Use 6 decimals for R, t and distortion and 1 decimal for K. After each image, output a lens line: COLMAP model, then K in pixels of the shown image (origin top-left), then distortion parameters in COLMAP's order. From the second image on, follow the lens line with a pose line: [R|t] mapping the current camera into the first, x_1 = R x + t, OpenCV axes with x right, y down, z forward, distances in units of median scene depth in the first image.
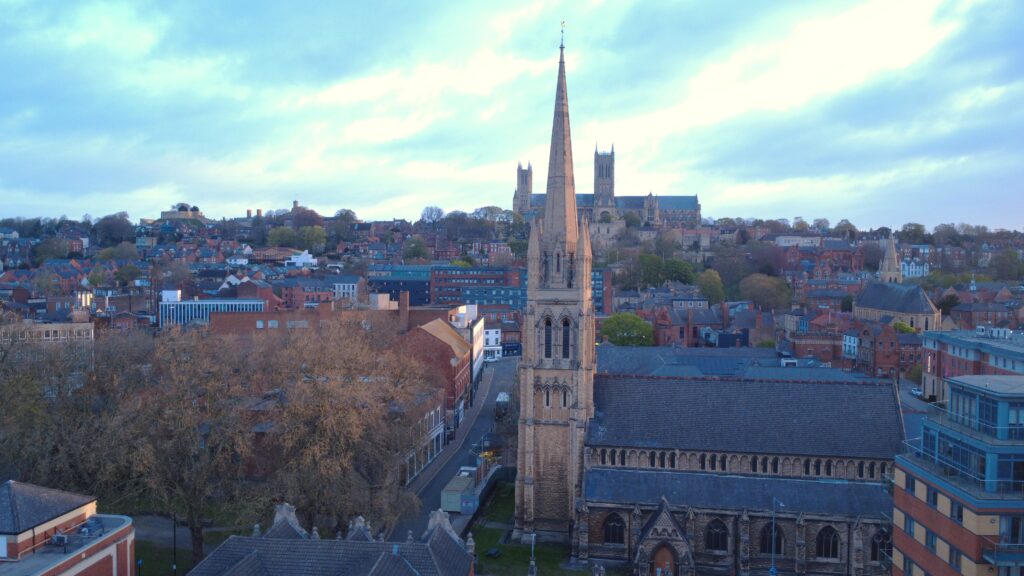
lens RADIAL K [[773.5, 0, 512.0], [0, 773.5, 288.0], [0, 0, 1]] dist [0.003426, -0.005070]
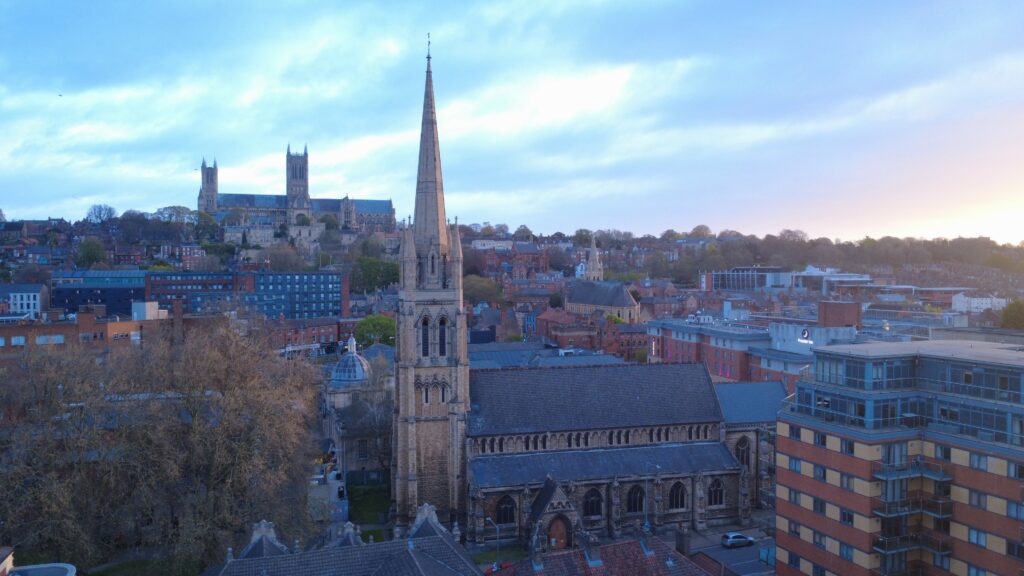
lens RADIAL K [[773.5, 0, 512.0], [0, 773.5, 288.0], [0, 0, 1]] dist [0.003426, -0.005070]
pose [[0.912074, -0.020823, 0.409497, -0.271819], [0.022573, 0.999745, 0.000560, 0.000764], [-0.409405, 0.008733, 0.912311, 0.008068]]
